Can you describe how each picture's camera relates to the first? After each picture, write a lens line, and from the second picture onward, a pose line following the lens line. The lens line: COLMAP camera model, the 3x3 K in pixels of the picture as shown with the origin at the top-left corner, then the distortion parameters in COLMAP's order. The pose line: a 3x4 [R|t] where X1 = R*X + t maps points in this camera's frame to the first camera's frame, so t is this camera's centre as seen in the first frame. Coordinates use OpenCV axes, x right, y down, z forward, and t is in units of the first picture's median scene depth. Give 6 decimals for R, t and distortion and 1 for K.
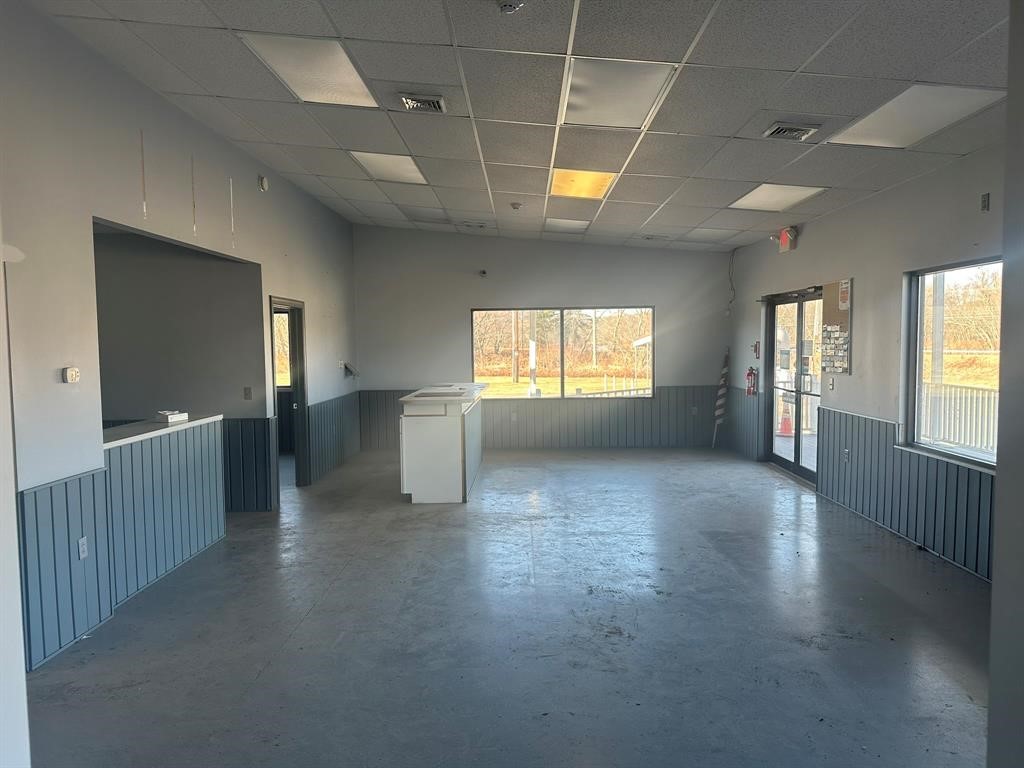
lens RADIAL K [[709.9, 0, 508.3], [0, 709.9, 379.8], [0, 0, 1]] dist [0.161008, -0.264476]
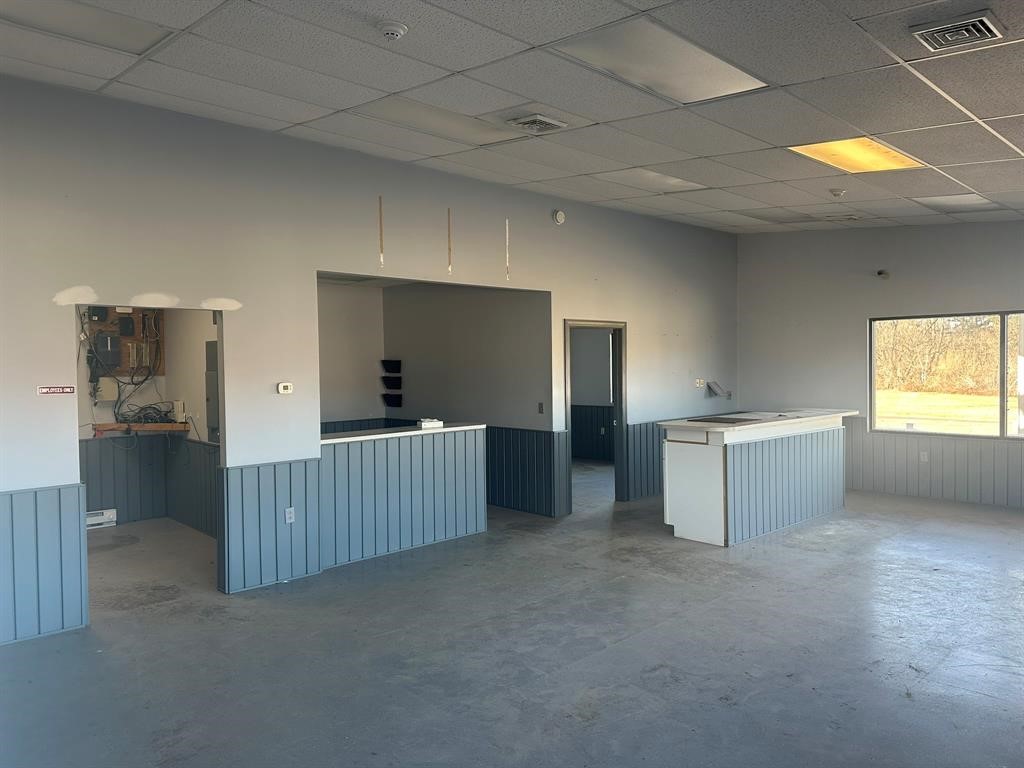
lens RADIAL K [[709.9, 0, 508.3], [0, 709.9, 379.8], [0, 0, 1]] dist [0.161008, -0.264476]
pose [[0.695924, 0.020250, -0.717830, 0.390214], [-0.034749, 0.999381, -0.005496, -0.016942], [0.717275, 0.028769, 0.696196, 0.200535]]
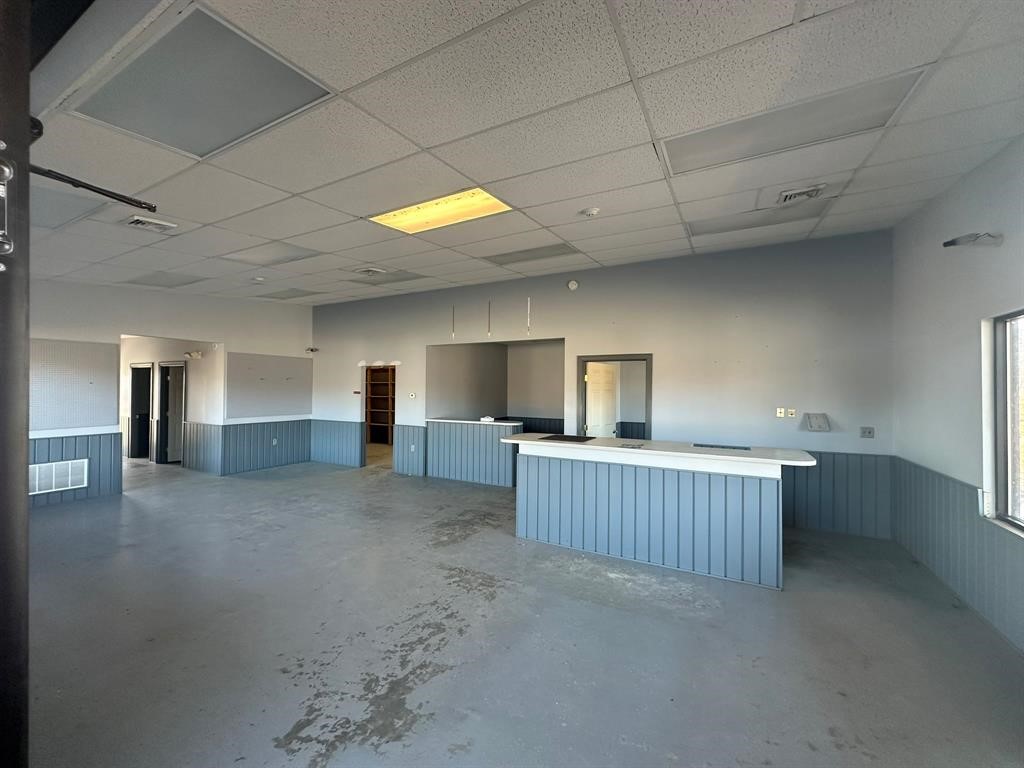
lens RADIAL K [[407.5, 0, 512.0], [0, 407.5, 384.0], [0, 0, 1]] dist [-0.000867, -0.000050]
pose [[-0.452403, 0.005832, -0.891794, 0.504360], [-0.047031, 0.998431, 0.030389, -0.079448], [0.890573, 0.055690, -0.451419, 1.290721]]
